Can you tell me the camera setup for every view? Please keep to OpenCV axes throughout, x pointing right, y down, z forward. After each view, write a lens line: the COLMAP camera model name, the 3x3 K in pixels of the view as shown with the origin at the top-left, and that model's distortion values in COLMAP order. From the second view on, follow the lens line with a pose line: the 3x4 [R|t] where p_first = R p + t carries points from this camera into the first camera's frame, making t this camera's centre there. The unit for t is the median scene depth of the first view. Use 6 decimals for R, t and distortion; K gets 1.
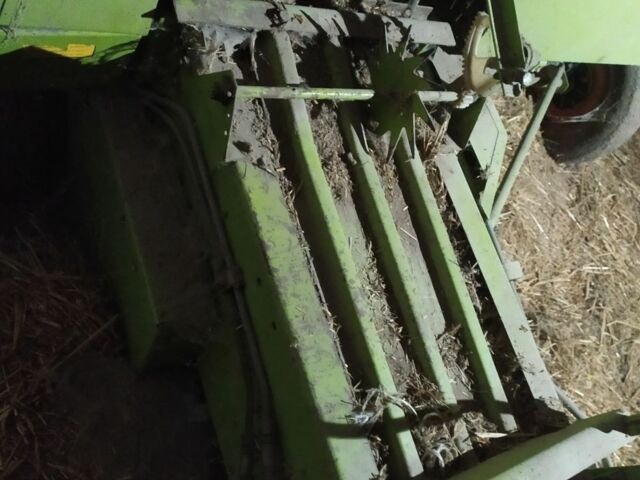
lens RADIAL K [[608.0, 0, 320.0], [0, 608.0, 240.0], [0, 0, 1]] dist [0.018148, -0.006972]
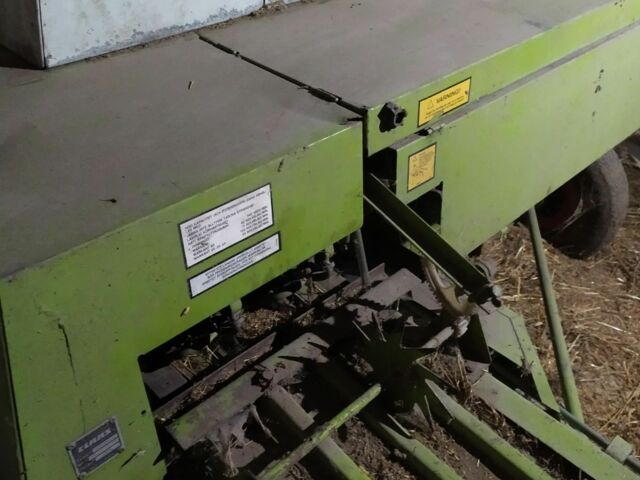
lens RADIAL K [[608.0, 0, 320.0], [0, 608.0, 240.0], [0, 0, 1]] dist [0.018148, -0.006972]
pose [[0.826262, -0.563266, -0.004861, 0.131462], [0.532809, 0.784326, -0.317723, -0.146556], [0.182776, 0.259932, 0.948171, -0.031467]]
